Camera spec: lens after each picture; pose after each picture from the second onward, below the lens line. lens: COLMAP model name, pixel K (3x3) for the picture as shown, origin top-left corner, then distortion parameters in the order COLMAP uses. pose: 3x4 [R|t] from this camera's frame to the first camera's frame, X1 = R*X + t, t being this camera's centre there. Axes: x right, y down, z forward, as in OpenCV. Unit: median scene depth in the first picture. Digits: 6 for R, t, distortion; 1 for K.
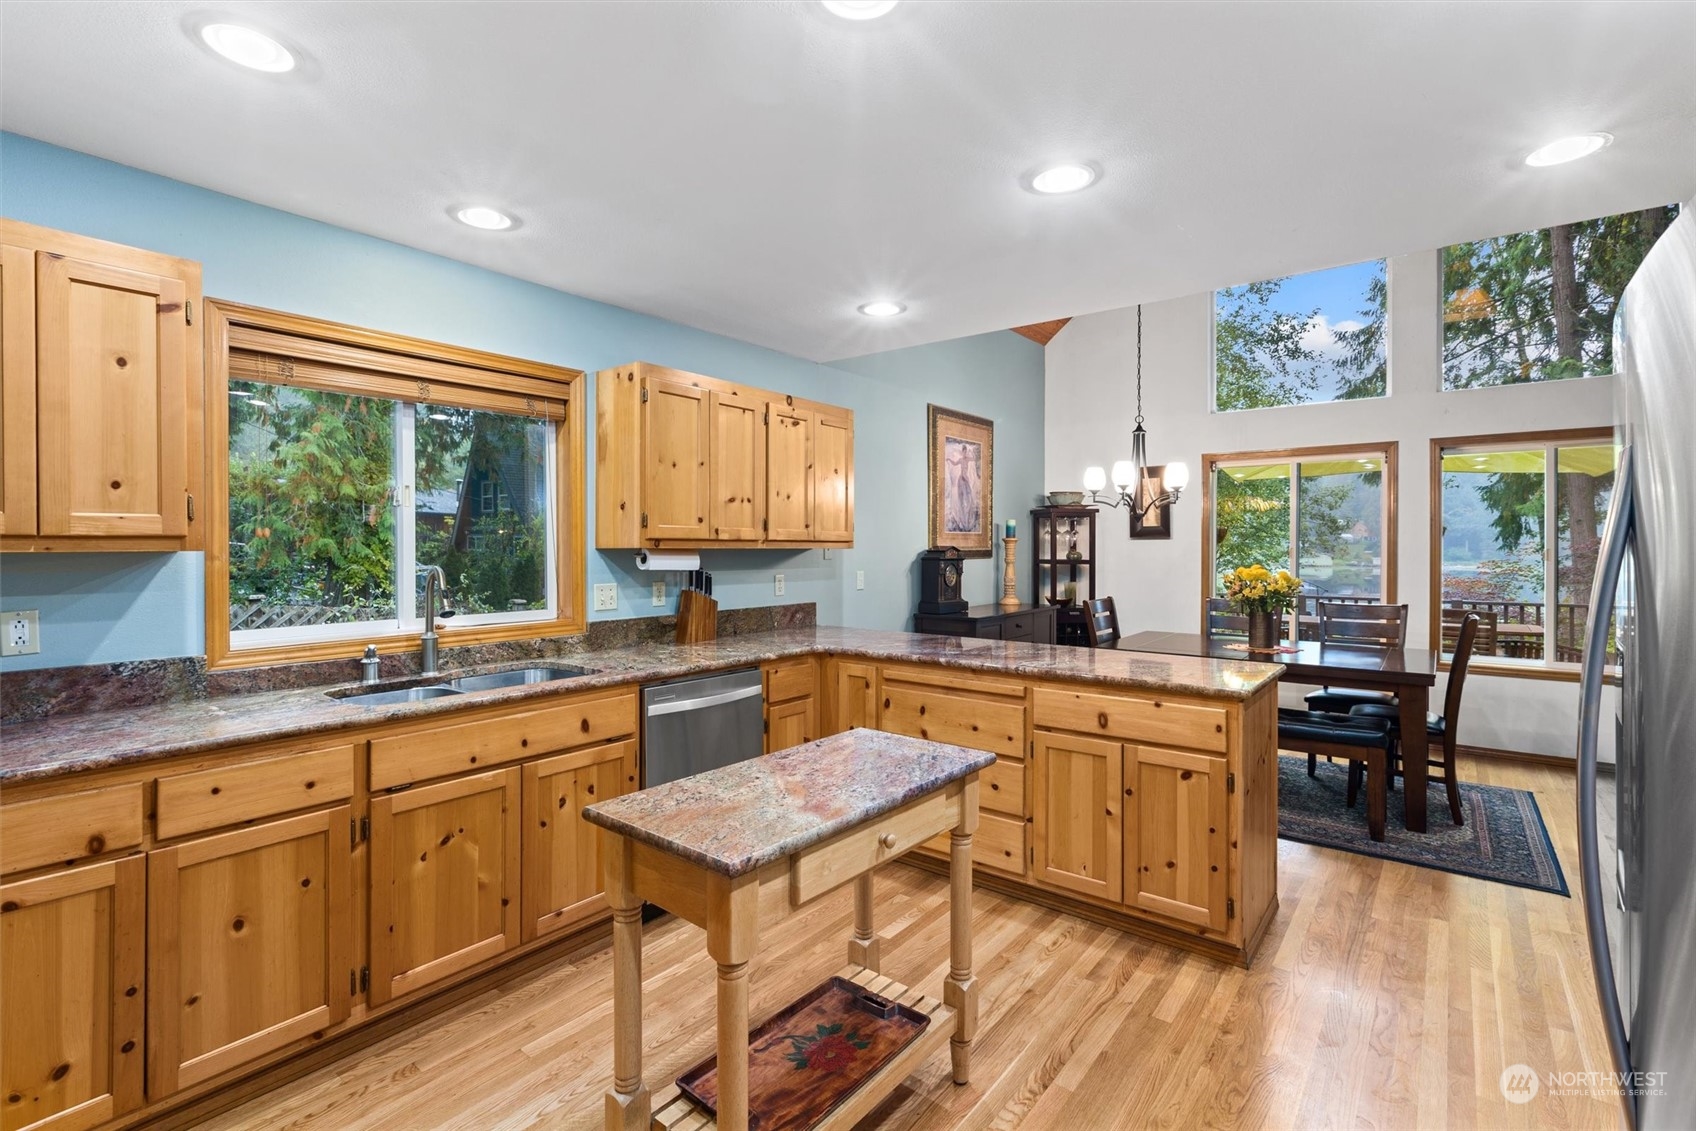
lens RADIAL K [[751.5, 0, 884.2], [0, 751.5, 547.5], [0, 0, 1]] dist [-0.003637, -0.000199]
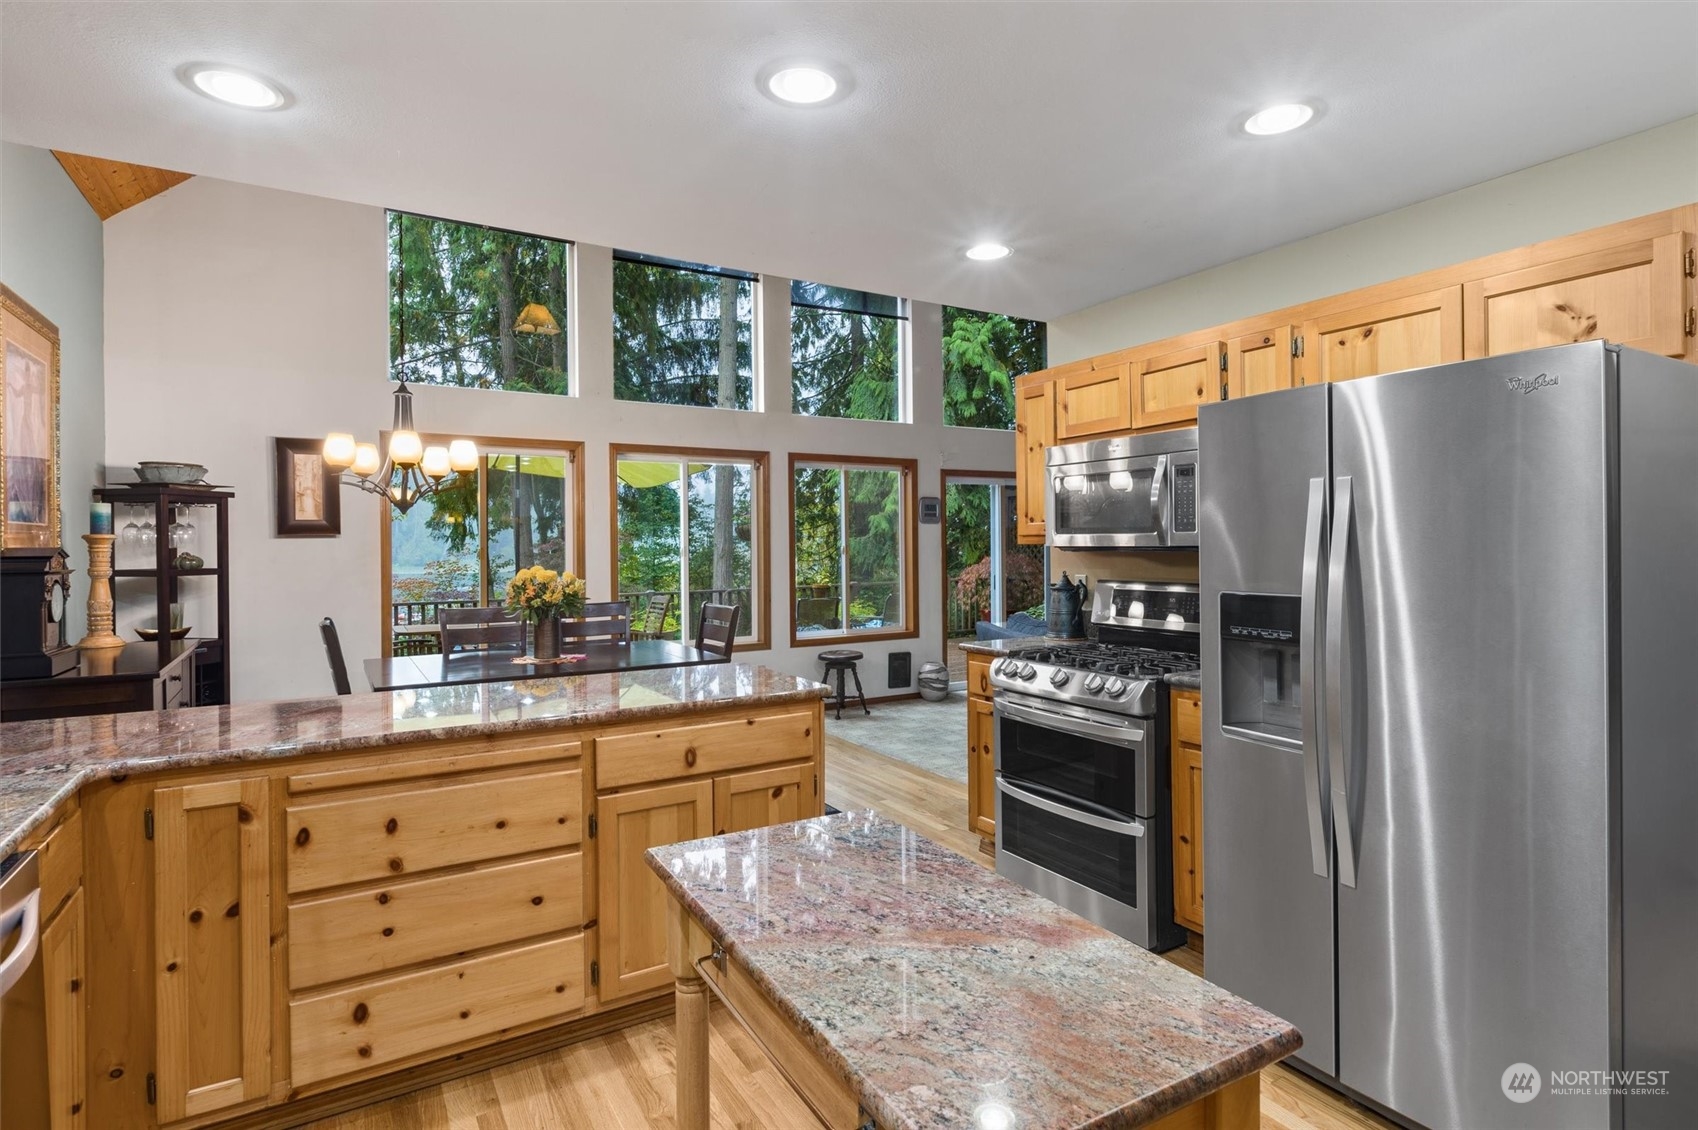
lens RADIAL K [[828.5, 0, 848.6], [0, 828.5, 546.6], [0, 0, 1]] dist [-0.001660, 0.000040]
pose [[0.396587, -0.006071, 0.917977, -0.466154], [0.009679, 0.999950, 0.002431, 0.002641], [-0.917946, 0.007921, 0.396626, 0.495409]]
